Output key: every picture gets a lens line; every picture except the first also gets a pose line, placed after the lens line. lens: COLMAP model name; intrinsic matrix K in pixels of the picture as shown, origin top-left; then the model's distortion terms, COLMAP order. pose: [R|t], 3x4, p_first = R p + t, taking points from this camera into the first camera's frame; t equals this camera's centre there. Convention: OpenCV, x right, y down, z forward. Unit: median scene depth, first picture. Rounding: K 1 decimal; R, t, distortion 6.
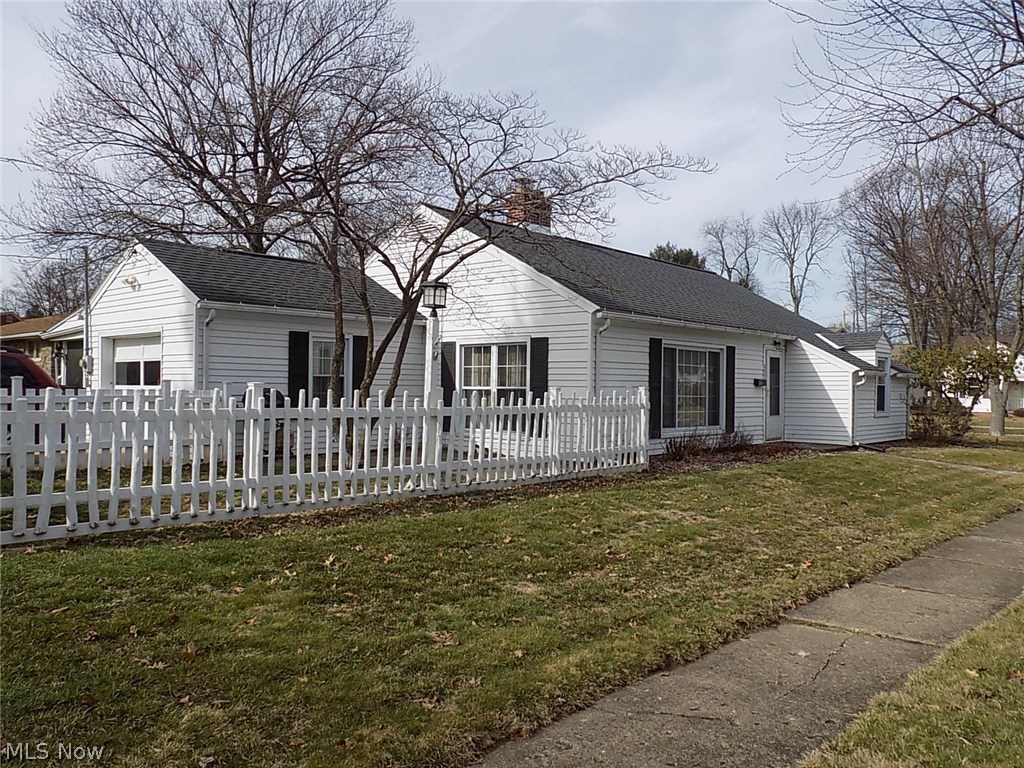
lens RADIAL K [[797.1, 0, 580.4], [0, 797.1, 386.0], [0, 0, 1]] dist [-0.003586, 0.013036]
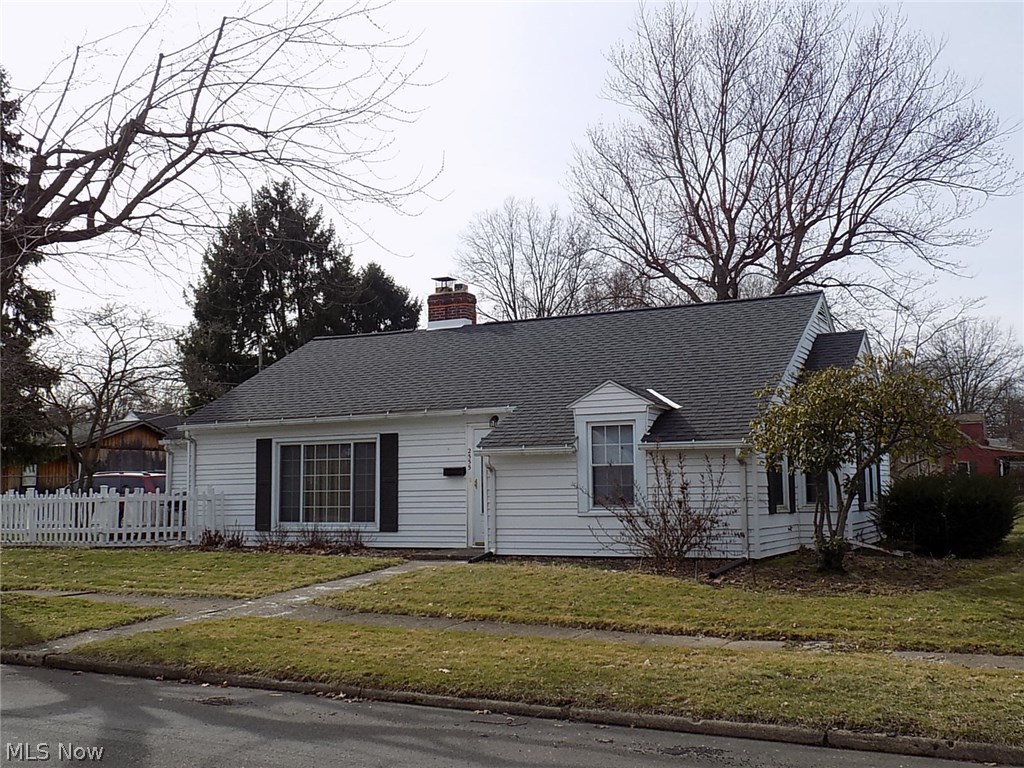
lens RADIAL K [[1018.0, 0, 590.2], [0, 1018.0, 381.8], [0, 0, 1]] dist [0.015264, -0.005594]
pose [[0.259604, -0.119376, -0.958309, 1.465803], [0.019336, 0.992774, -0.118432, 0.035287], [0.965522, 0.012215, 0.260036, 0.994492]]
